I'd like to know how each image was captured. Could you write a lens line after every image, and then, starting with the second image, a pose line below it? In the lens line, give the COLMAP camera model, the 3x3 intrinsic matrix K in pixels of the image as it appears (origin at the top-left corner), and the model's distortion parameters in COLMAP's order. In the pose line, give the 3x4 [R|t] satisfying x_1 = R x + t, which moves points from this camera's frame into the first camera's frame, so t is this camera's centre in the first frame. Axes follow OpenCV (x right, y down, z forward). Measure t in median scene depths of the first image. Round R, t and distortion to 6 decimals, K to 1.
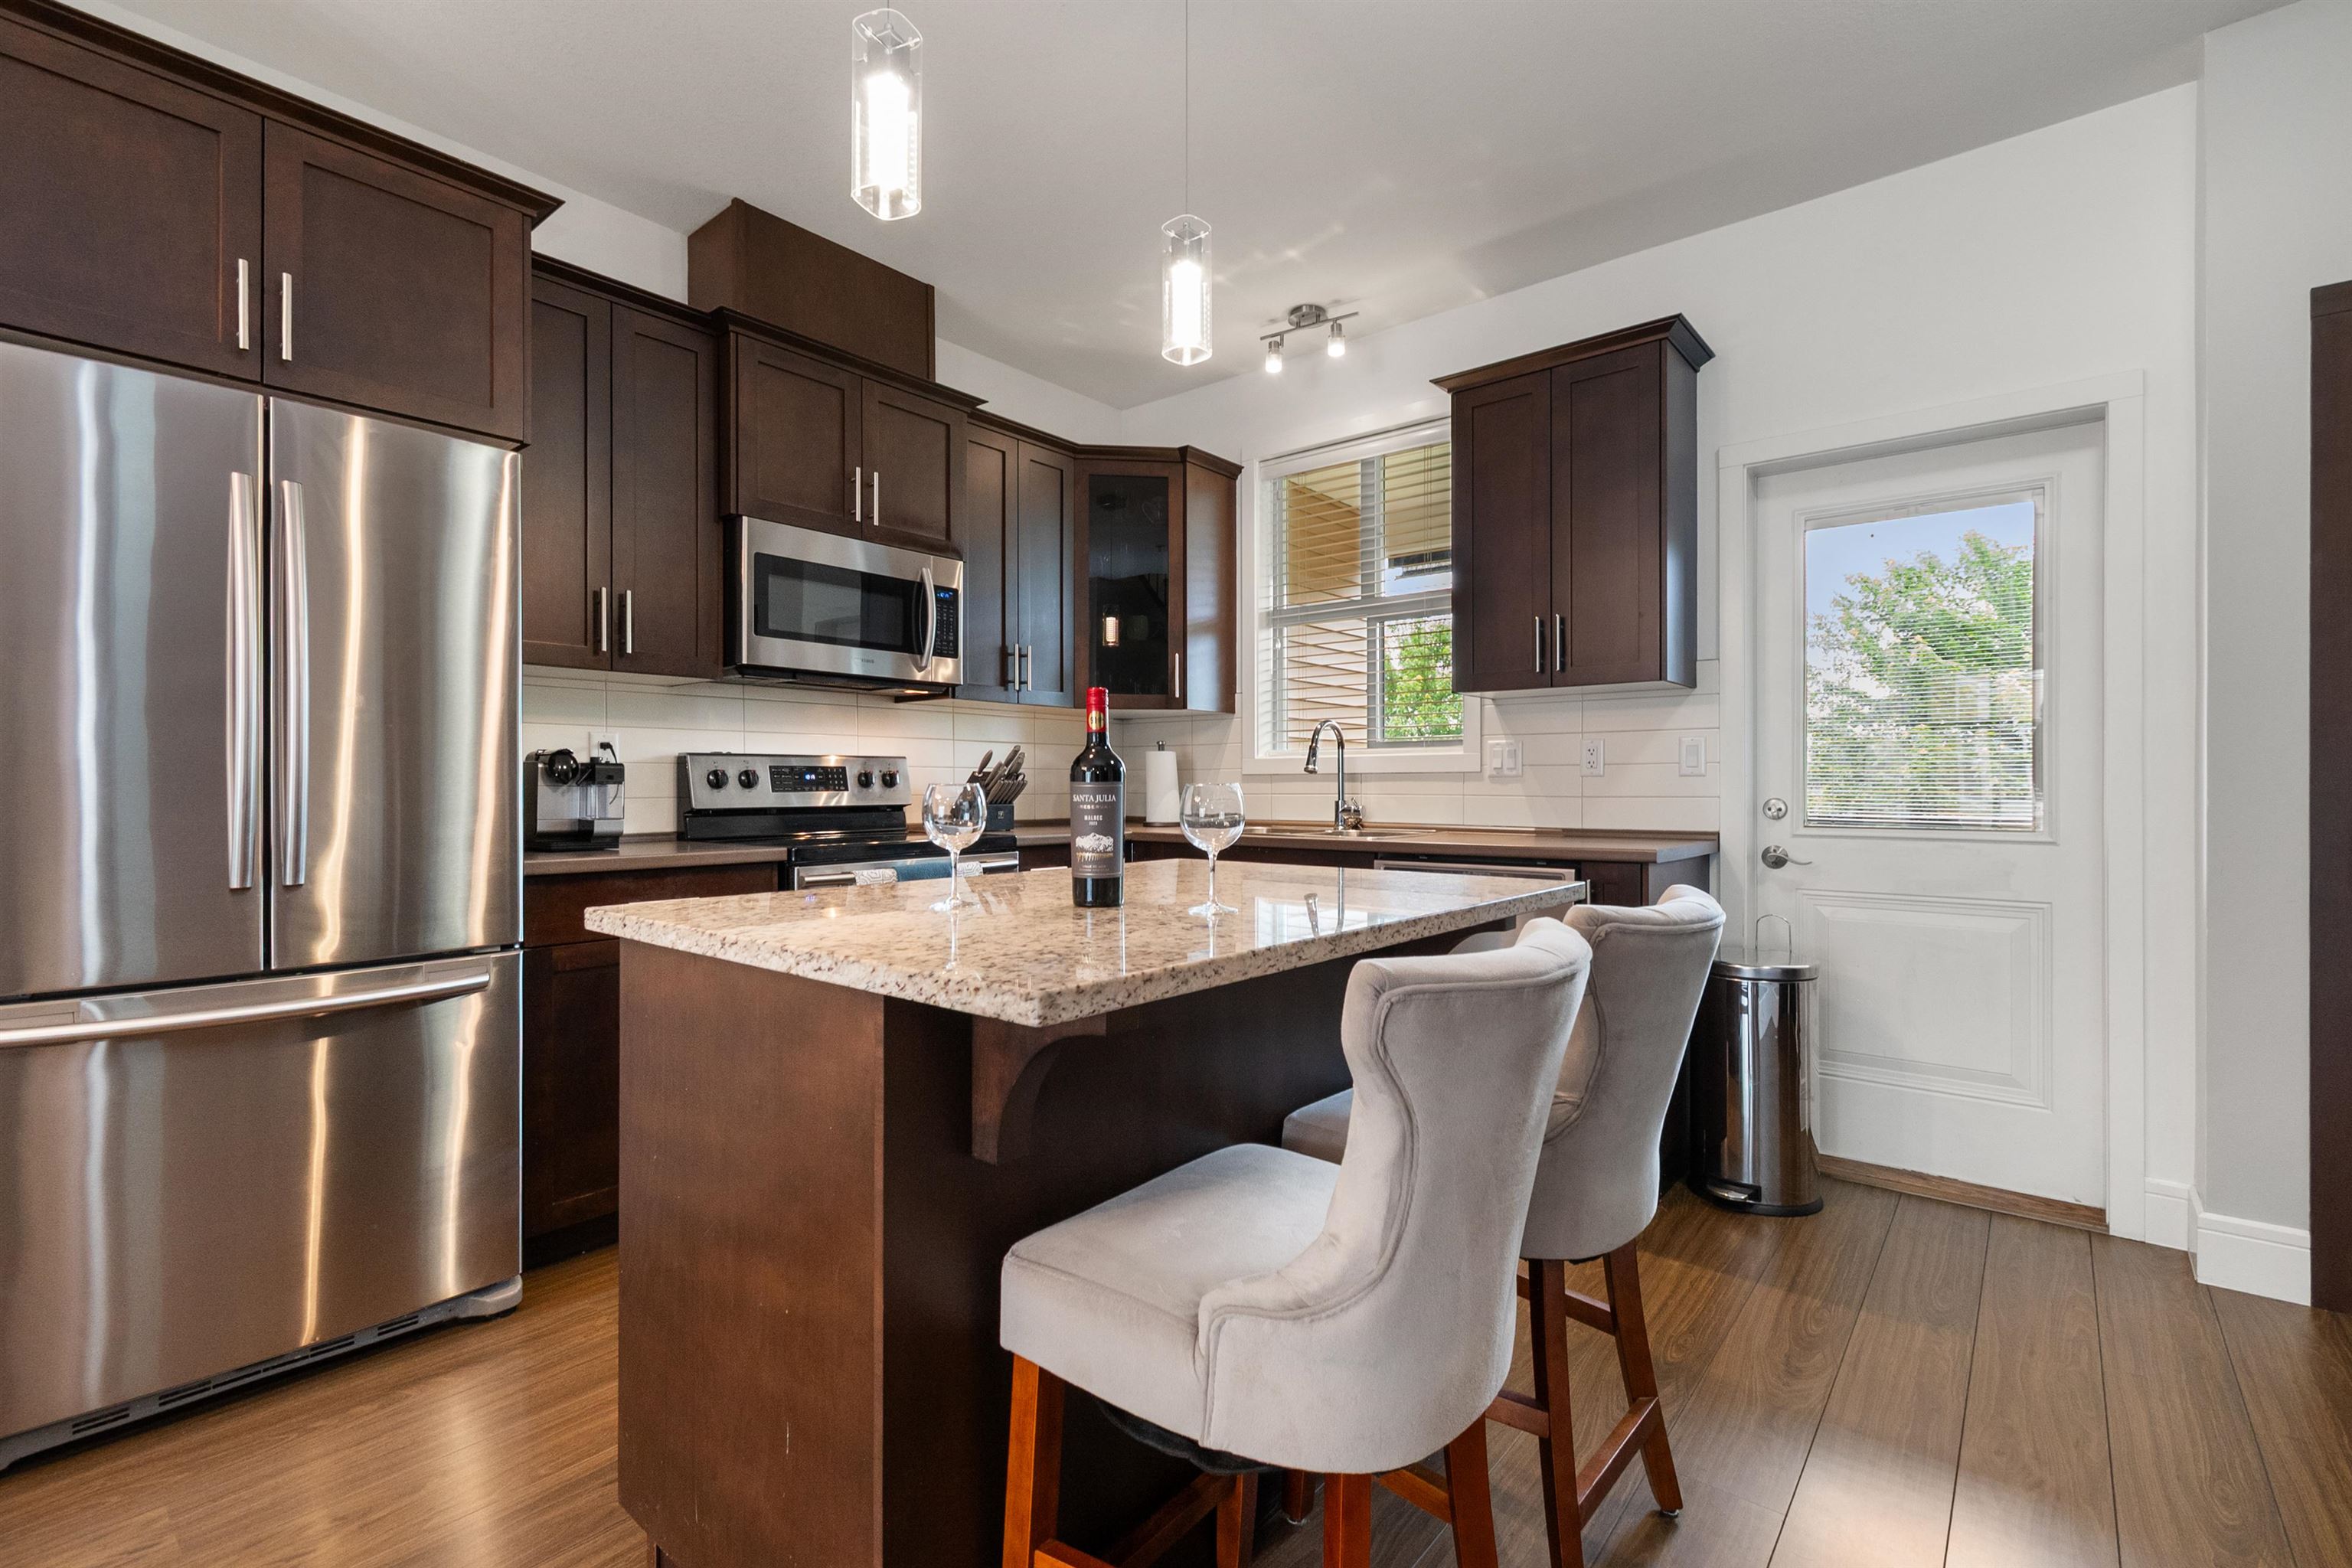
lens RADIAL K [[1050.3, 0, 1191.7], [0, 1050.3, 788.4], [0, 0, 1]] dist [0.002350, -0.001955]
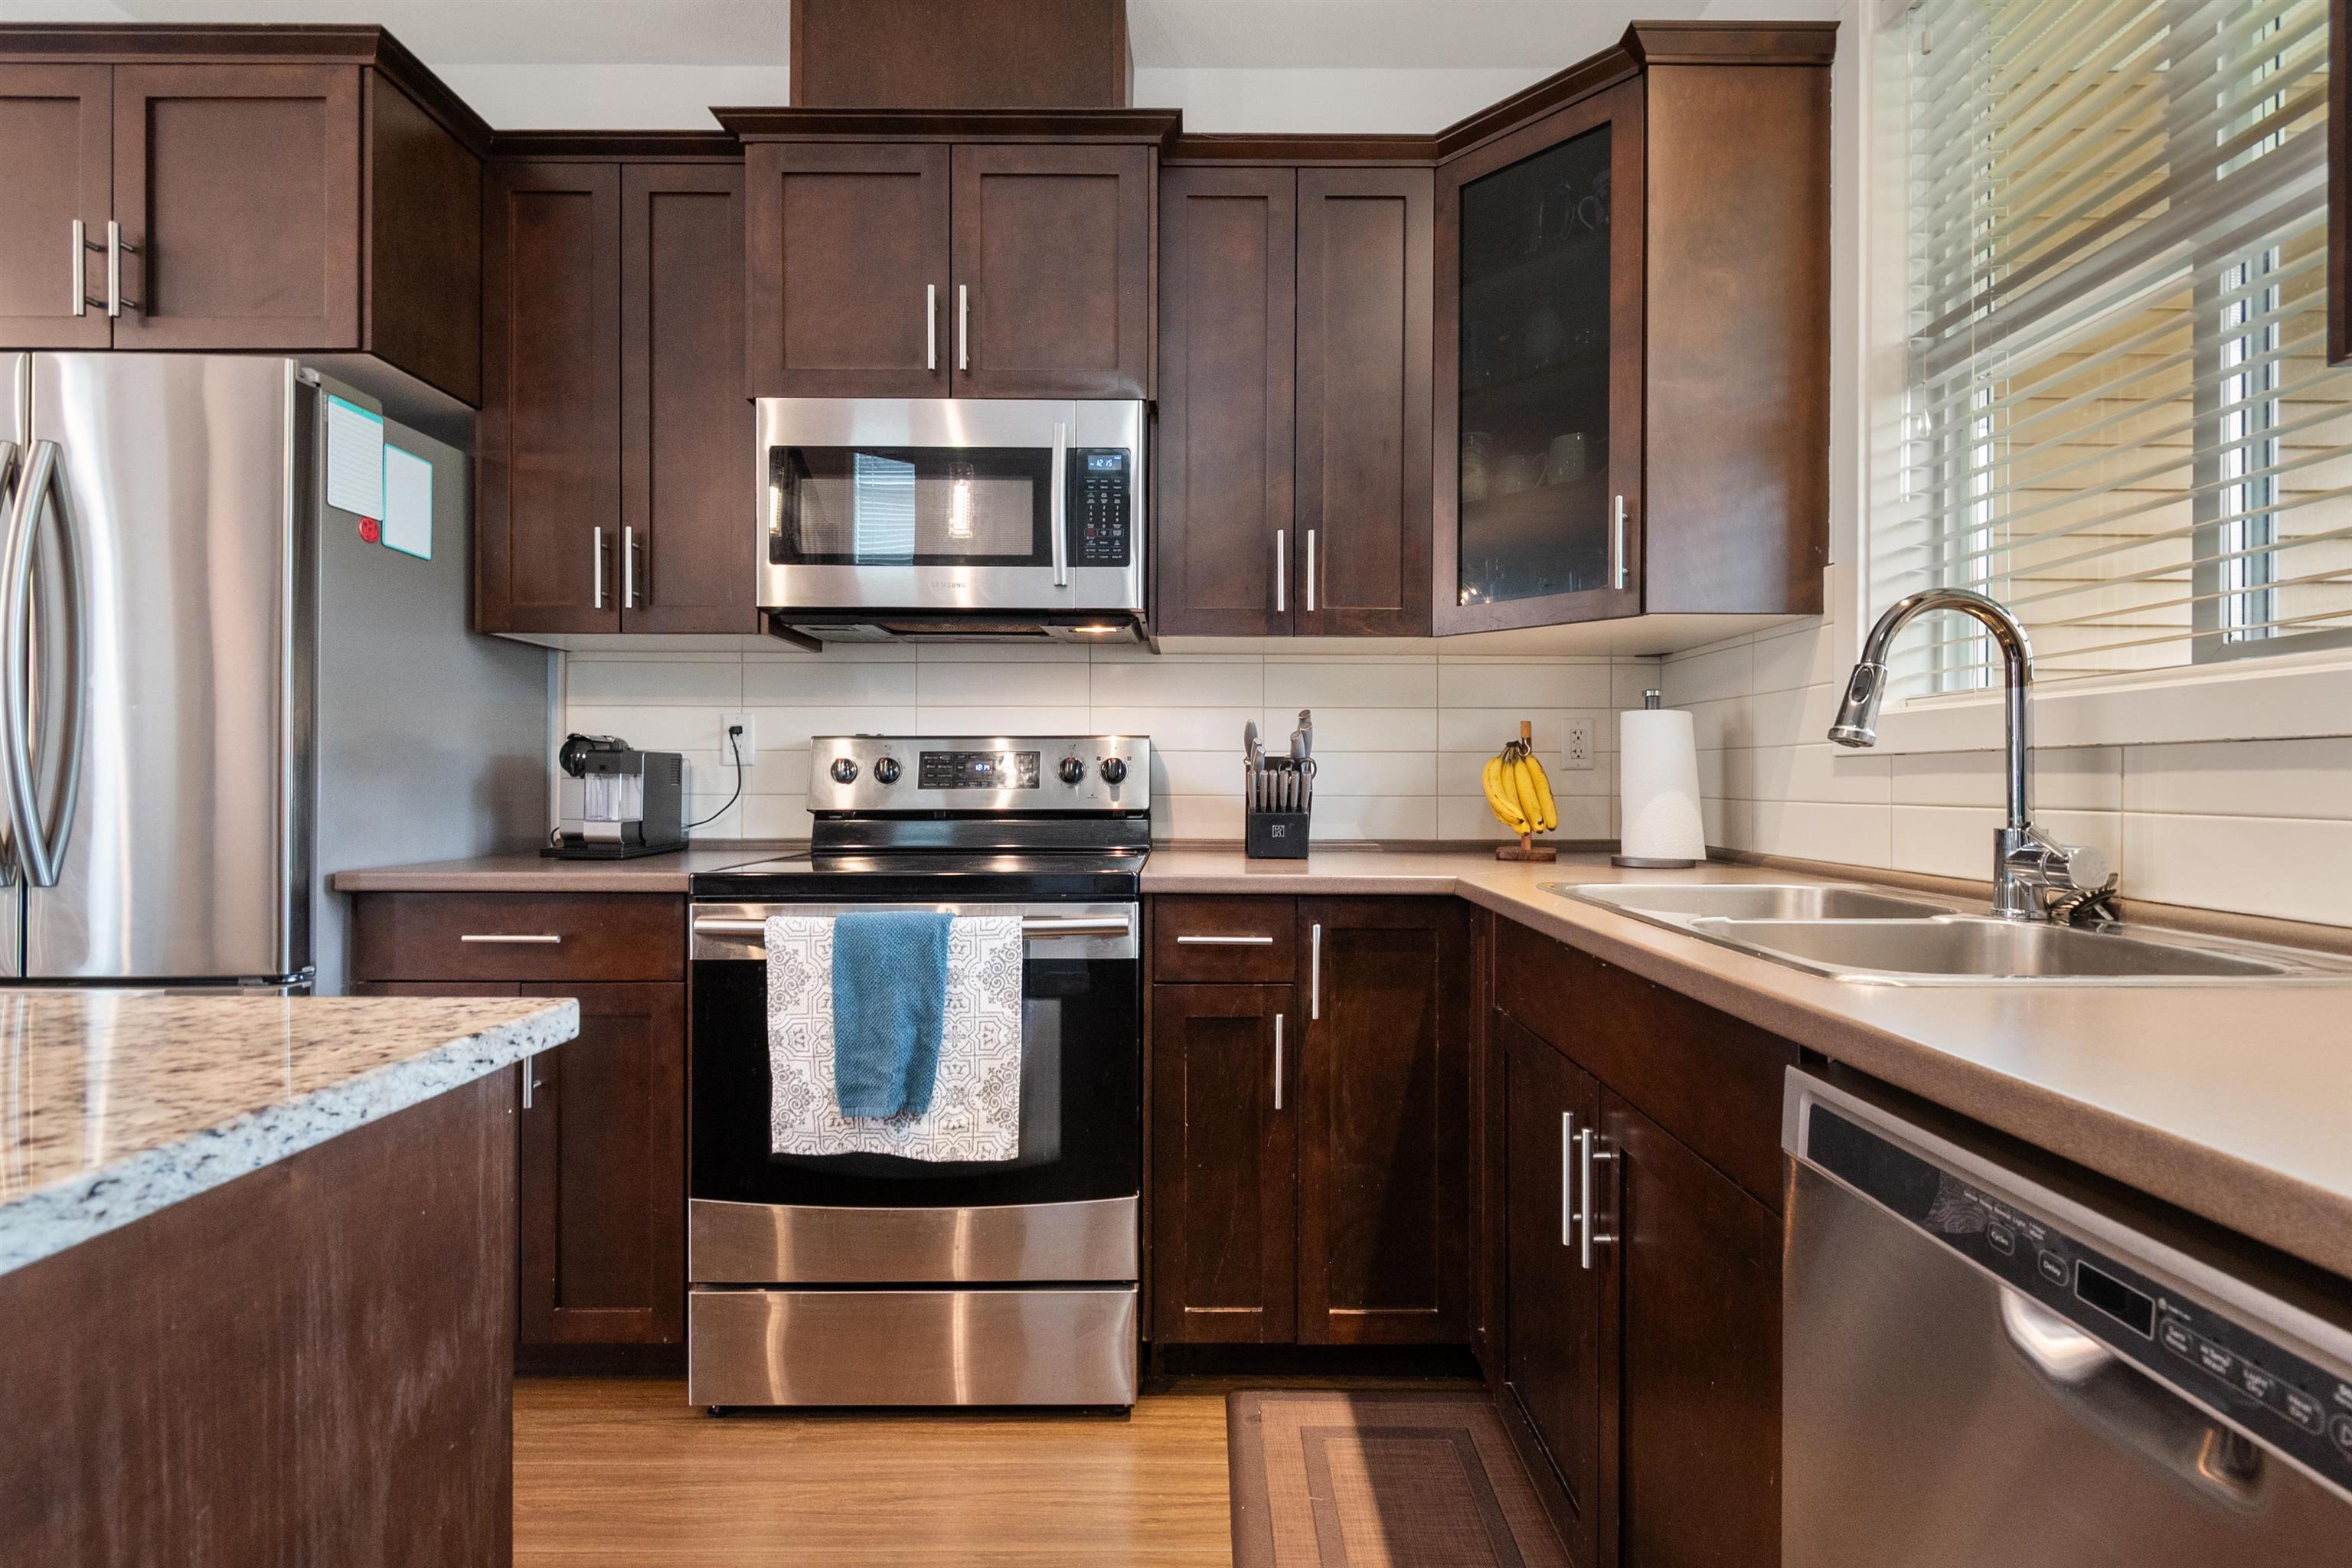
lens RADIAL K [[1050.3, 0, 1191.9], [0, 1050.3, 787.2], [0, 0, 1]] dist [0.002350, -0.001955]
pose [[0.634376, 0.006284, -0.772999, 0.251572], [-0.003610, 0.999980, 0.005167, -0.002112], [0.773017, -0.000487, 0.634386, 0.637001]]
